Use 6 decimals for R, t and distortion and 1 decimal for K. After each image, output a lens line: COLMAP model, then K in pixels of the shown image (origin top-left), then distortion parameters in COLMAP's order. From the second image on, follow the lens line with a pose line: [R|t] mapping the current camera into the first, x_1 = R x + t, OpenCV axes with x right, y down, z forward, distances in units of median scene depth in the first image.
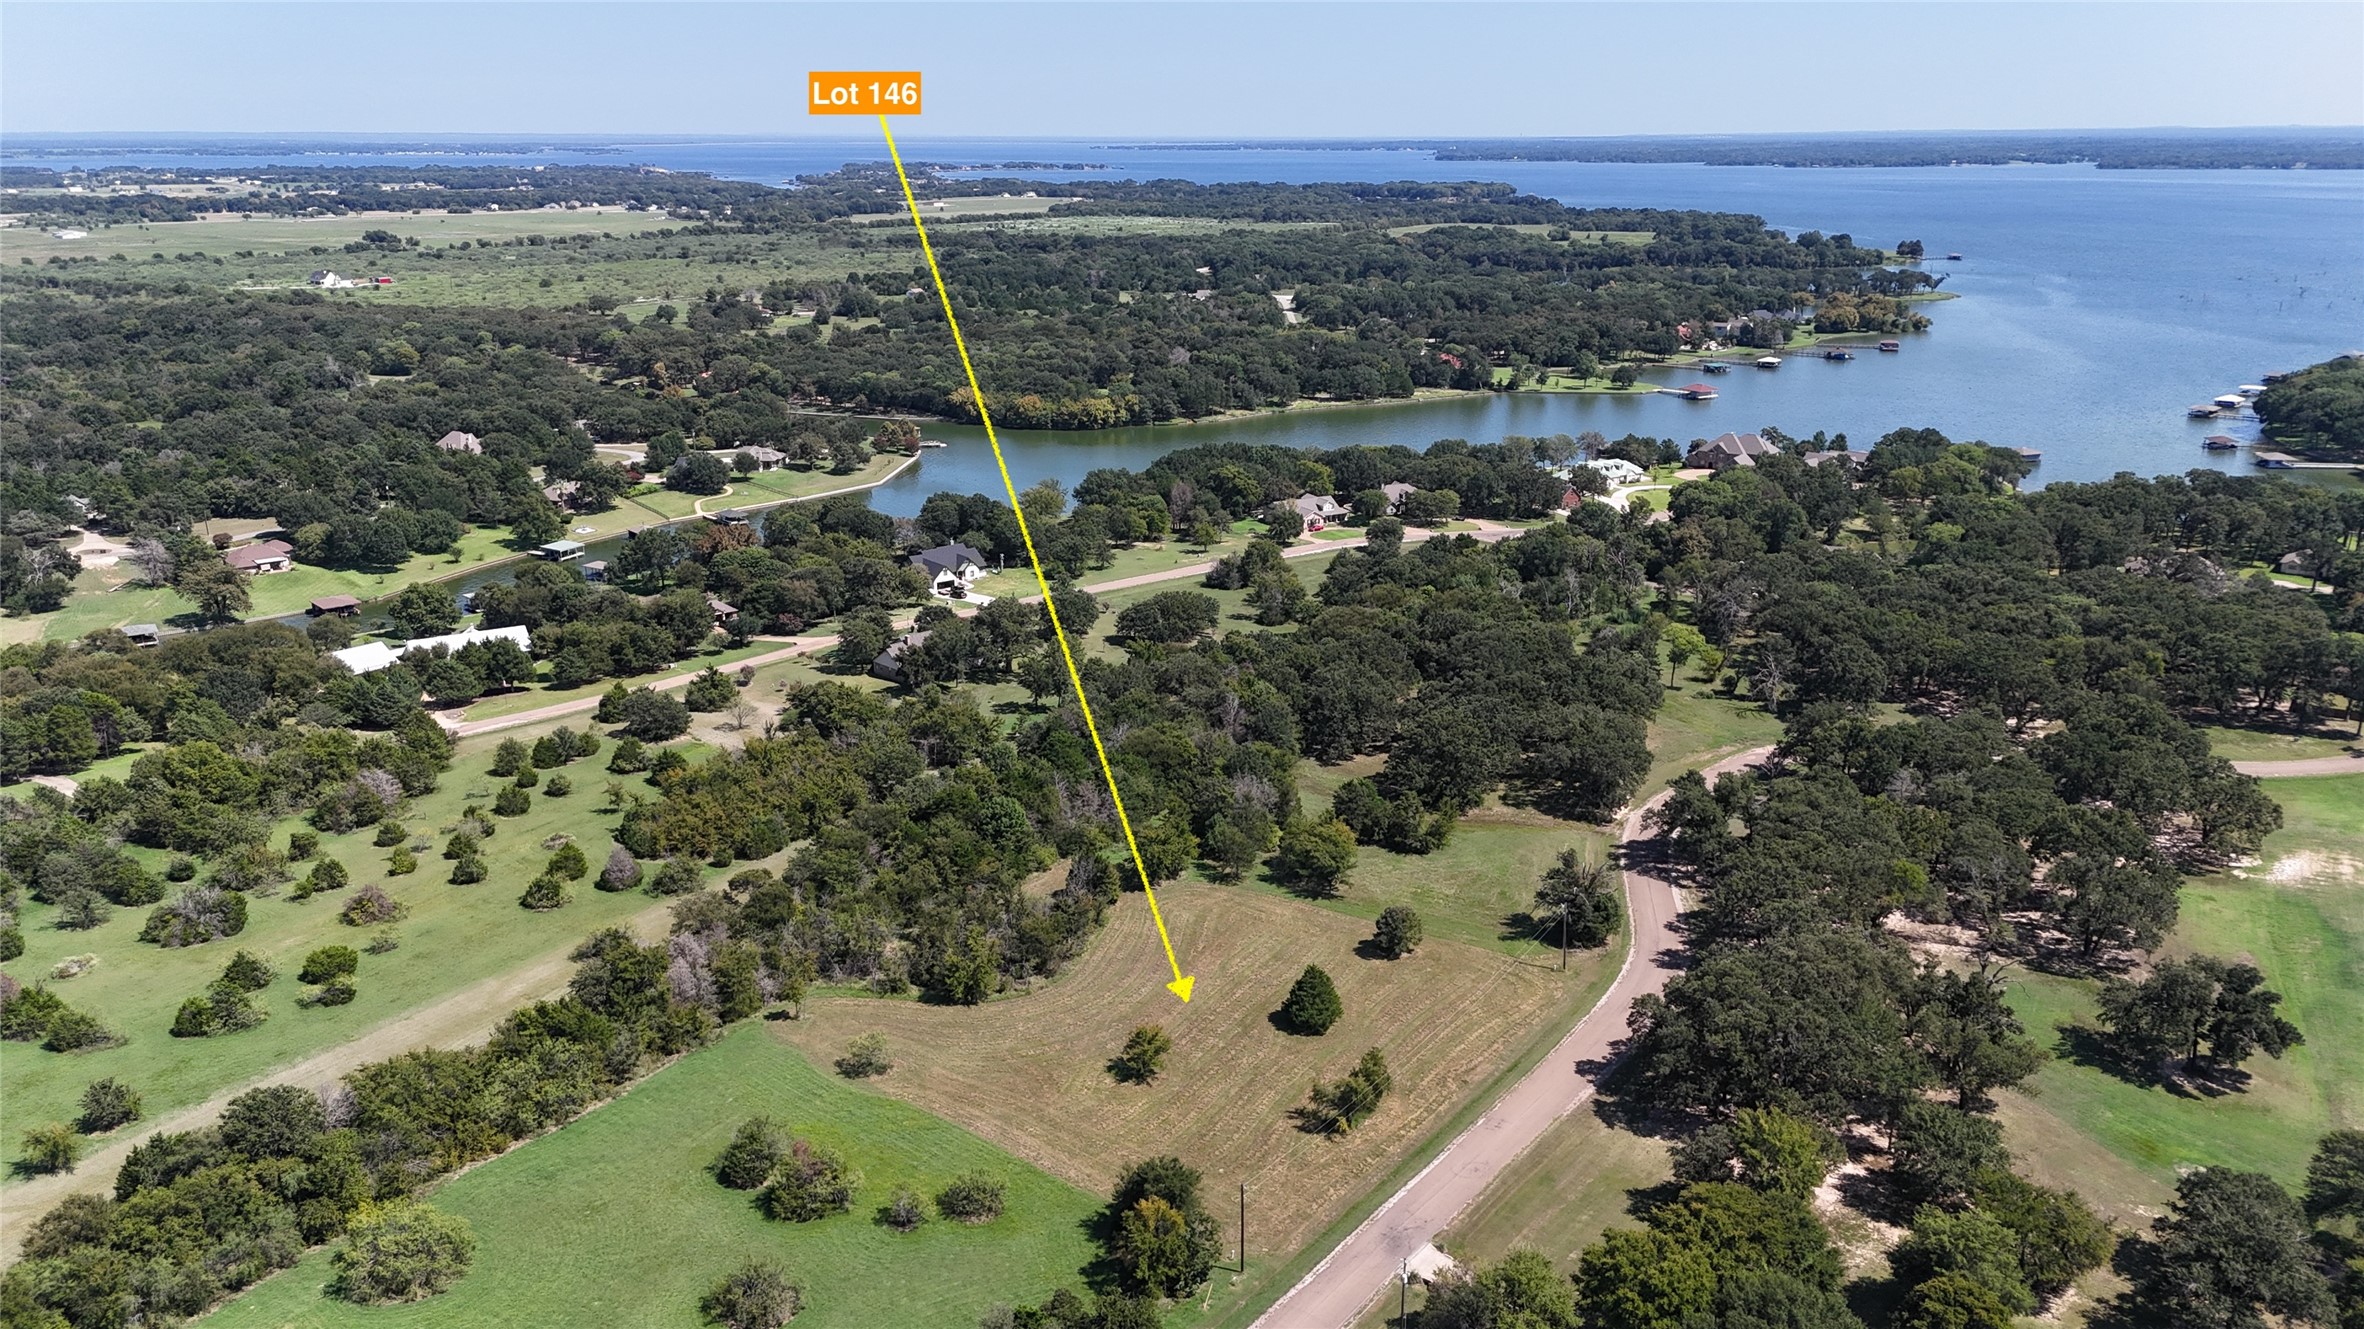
lens RADIAL K [[1738.4, 0, 1173.2], [0, 1738.4, 679.5], [0, 0, 1]] dist [0.073411, -0.070227]
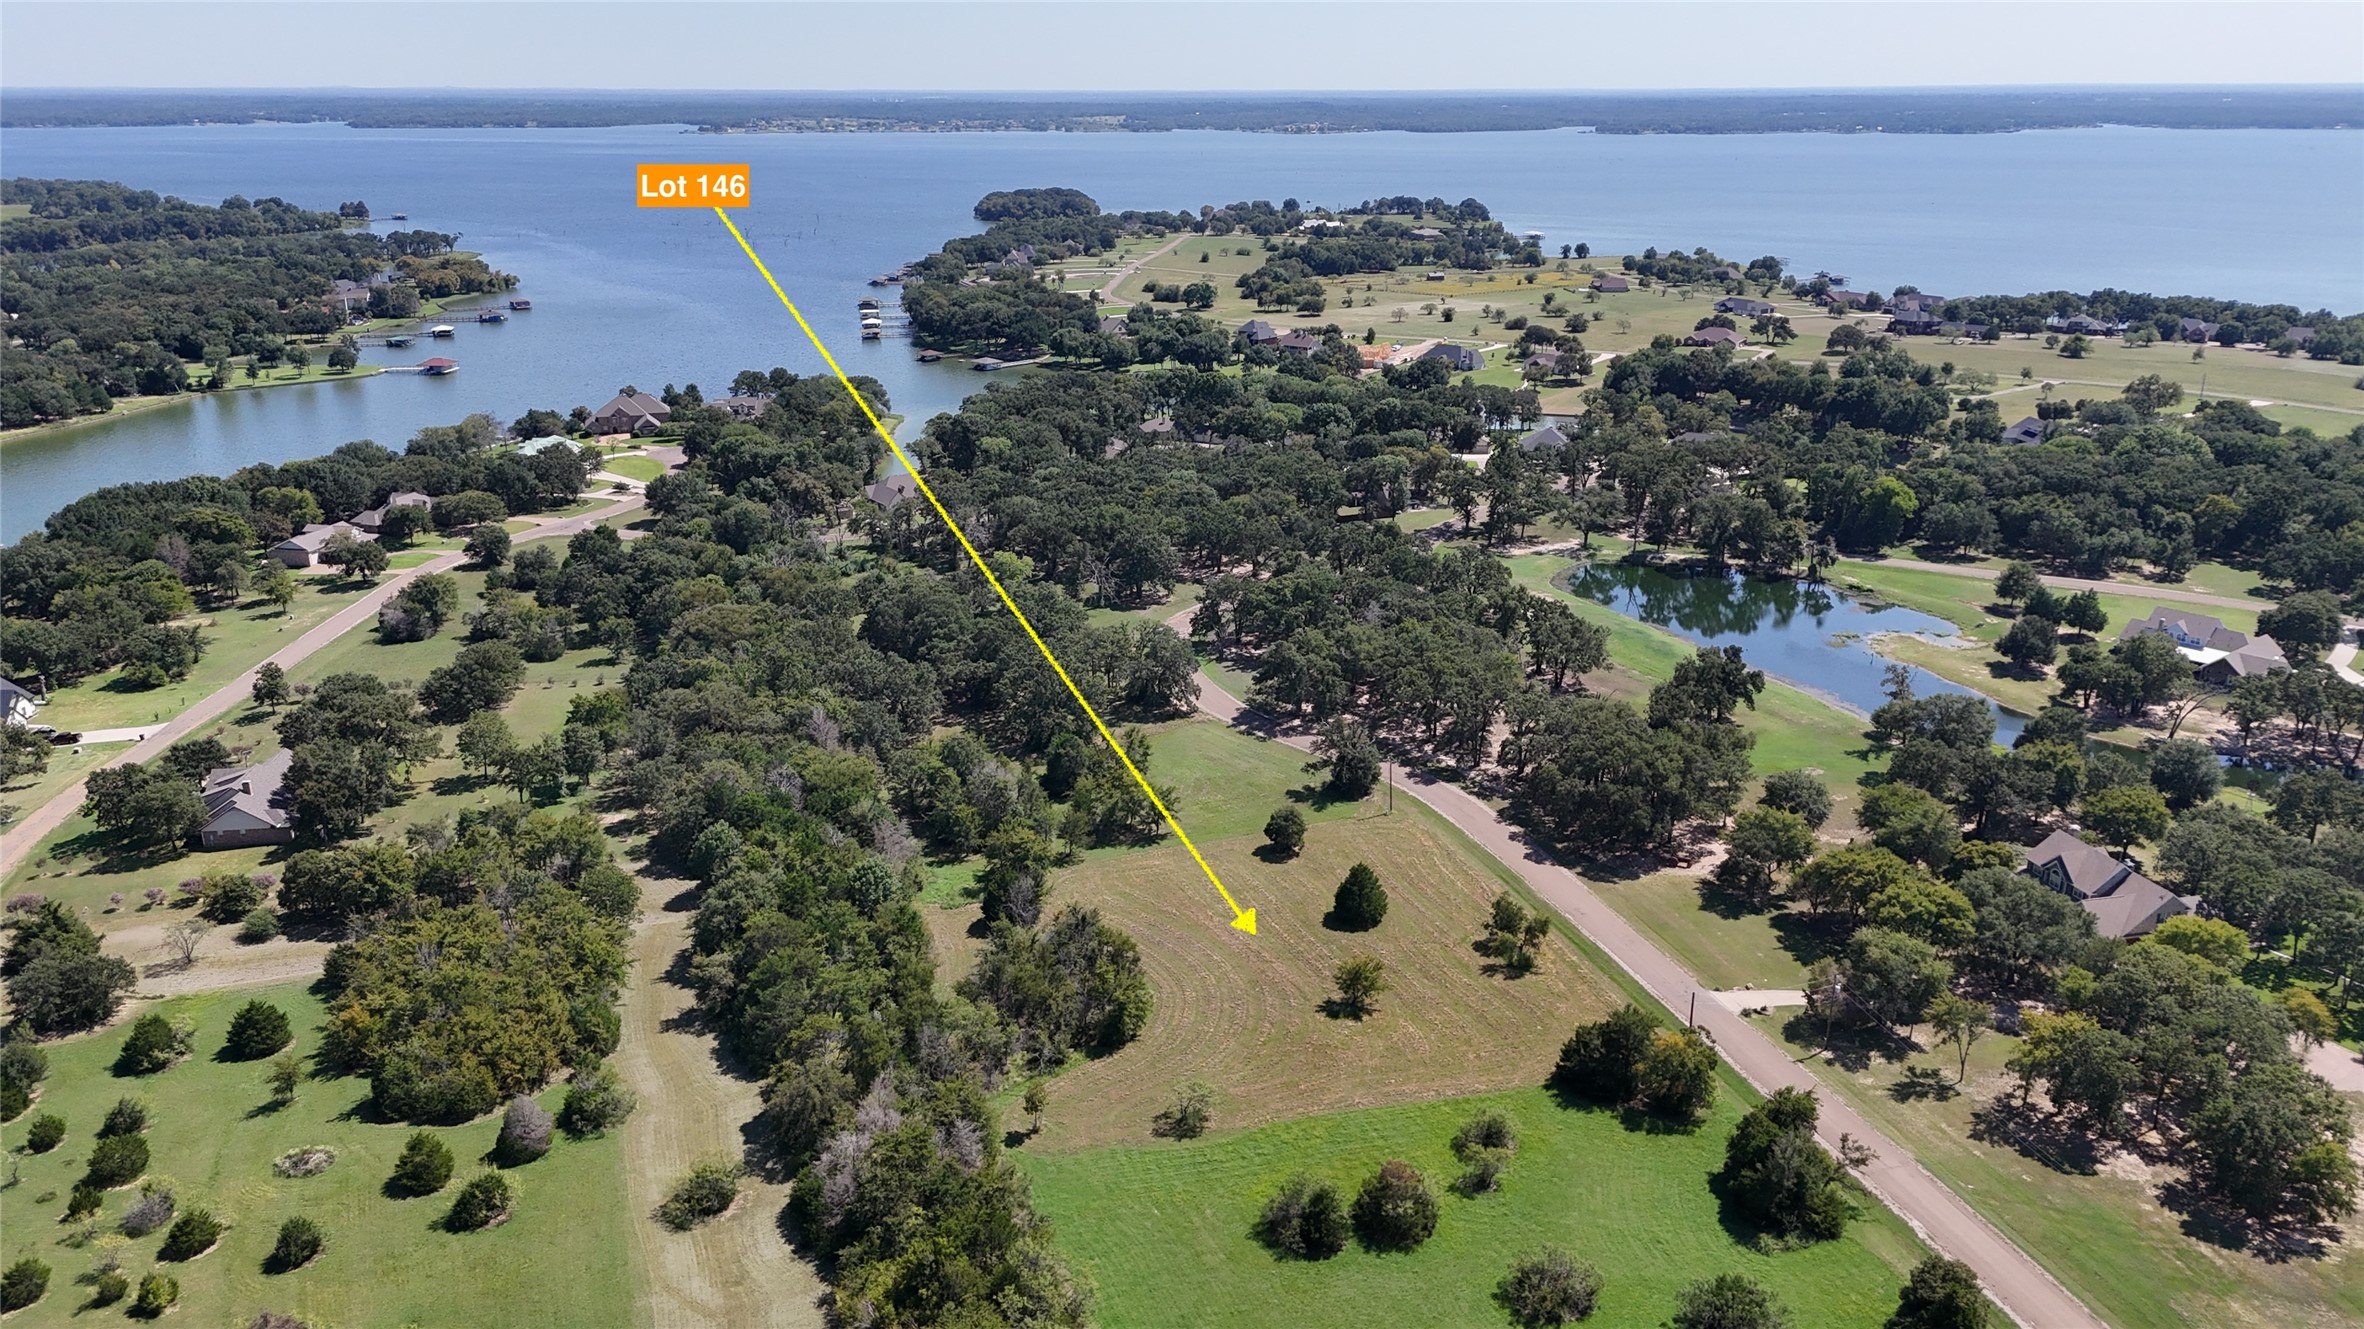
lens RADIAL K [[1738.4, 0, 1182.0], [0, 1738.4, 665.1], [0, 0, 1]] dist [0.073411, -0.070227]
pose [[0.599620, -0.249835, 0.760288, -0.239233], [0.239592, 0.962489, 0.127319, -0.036588], [-0.763578, 0.105815, 0.636987, 0.117518]]
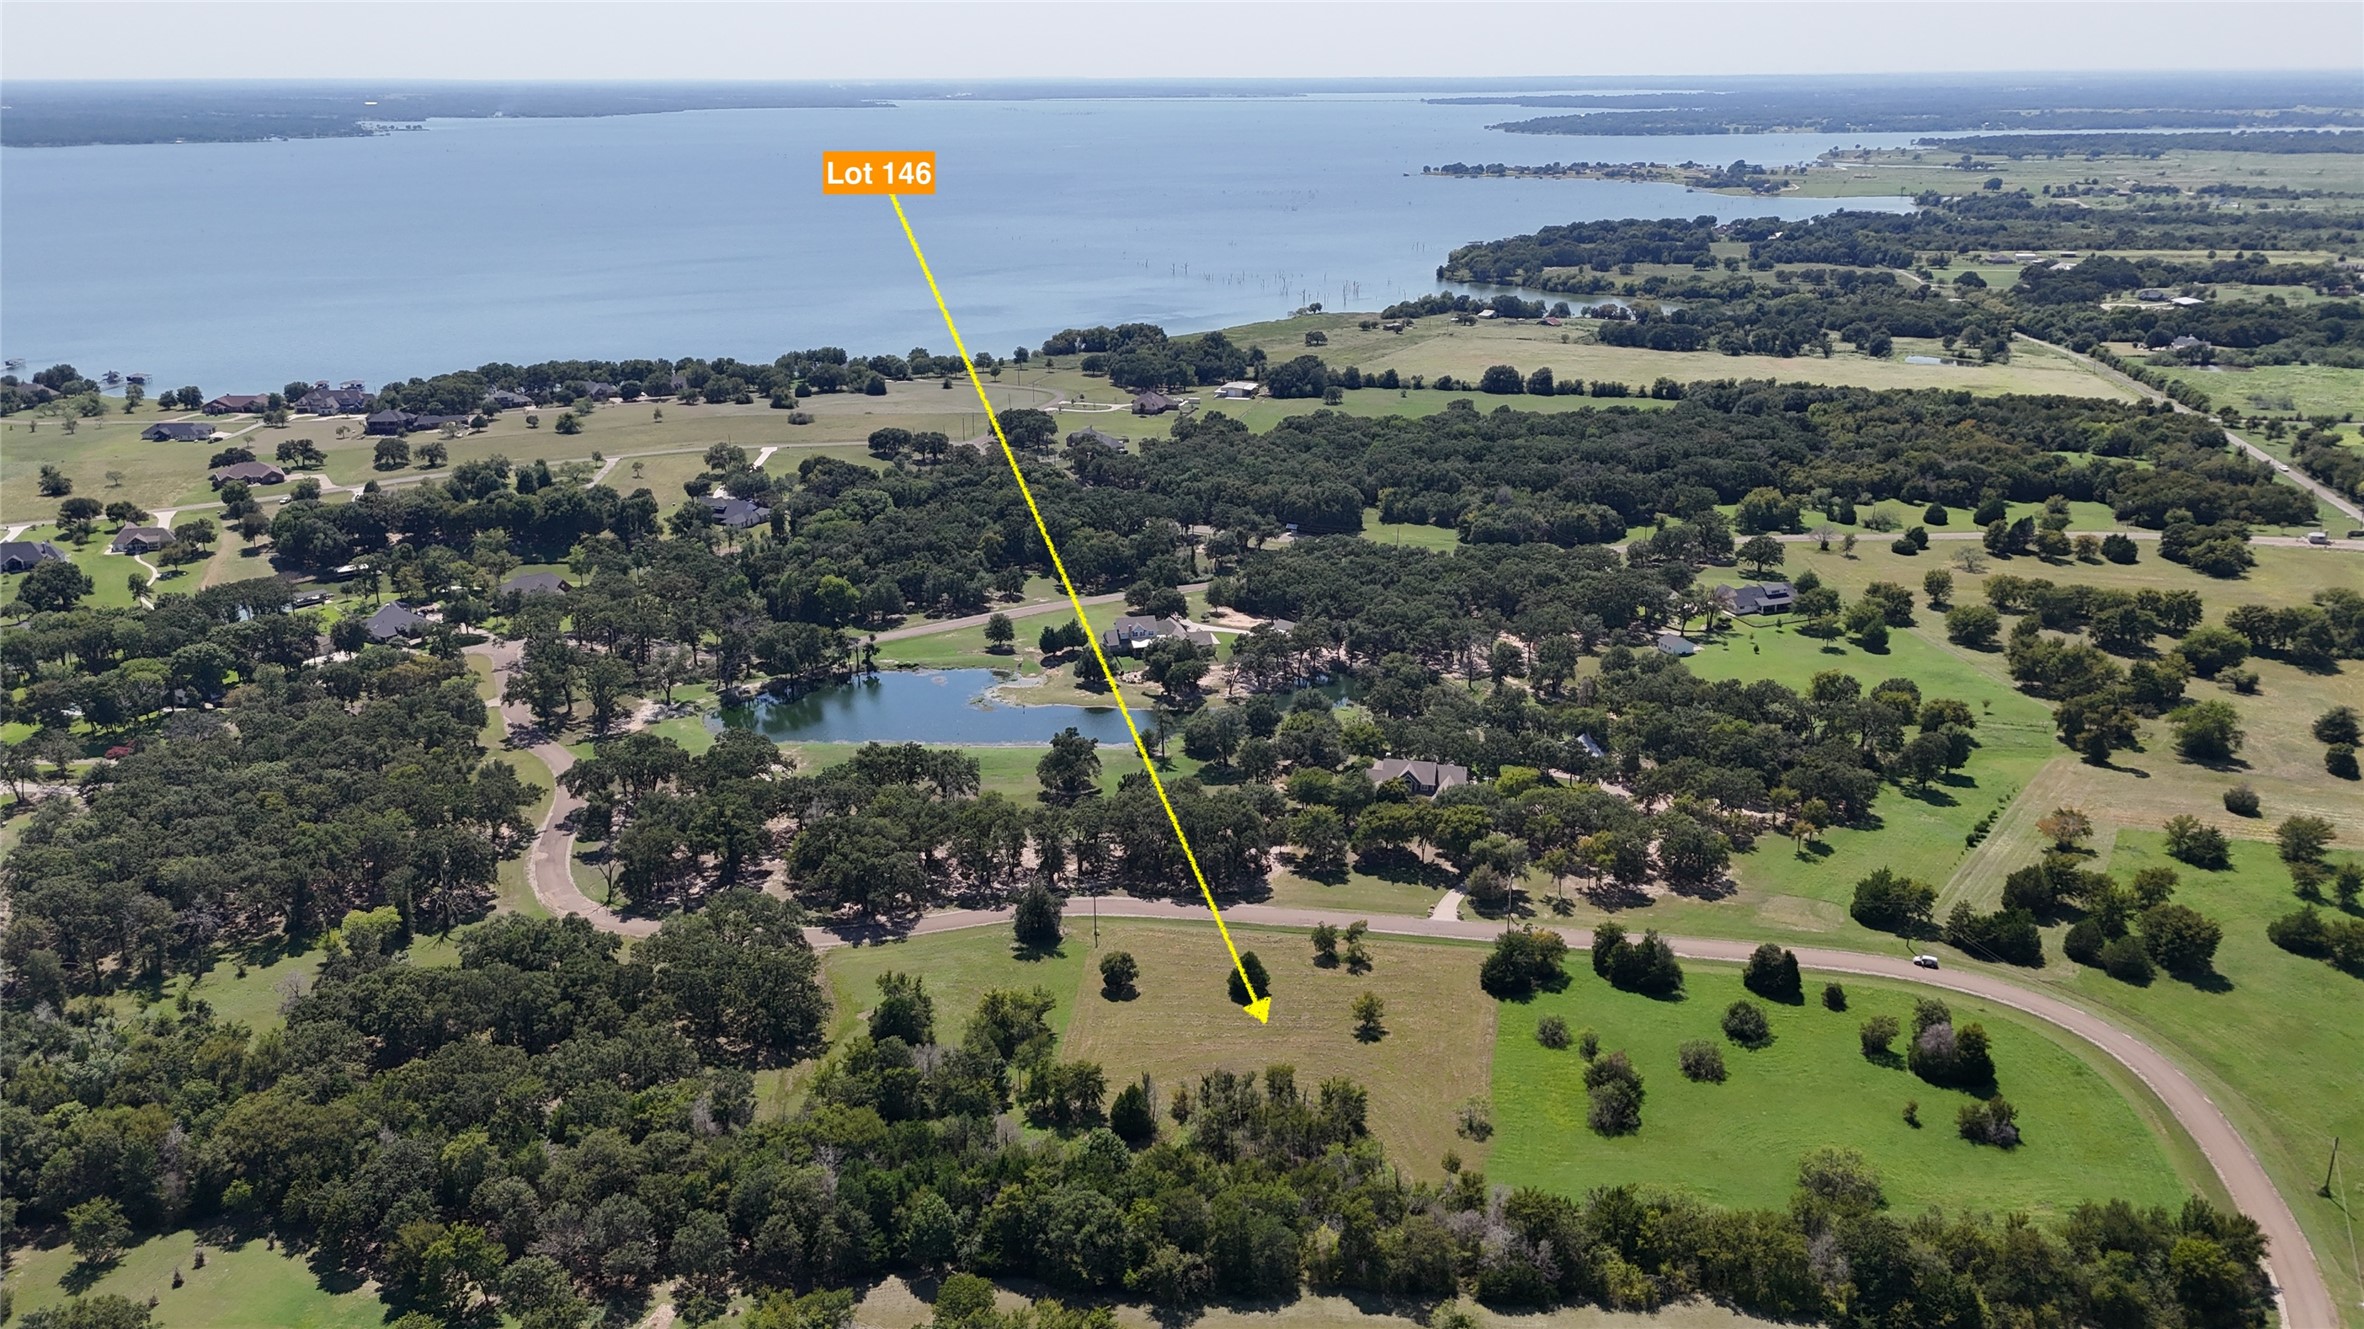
lens RADIAL K [[1738.4, 0, 1188.3], [0, 1738.4, 652.1], [0, 0, 1]] dist [0.073411, -0.070227]
pose [[-0.452008, -0.276666, 0.848024, -0.327721], [0.272921, 0.862200, 0.426761, -0.212331], [-0.849237, 0.424343, -0.314214, 0.428909]]
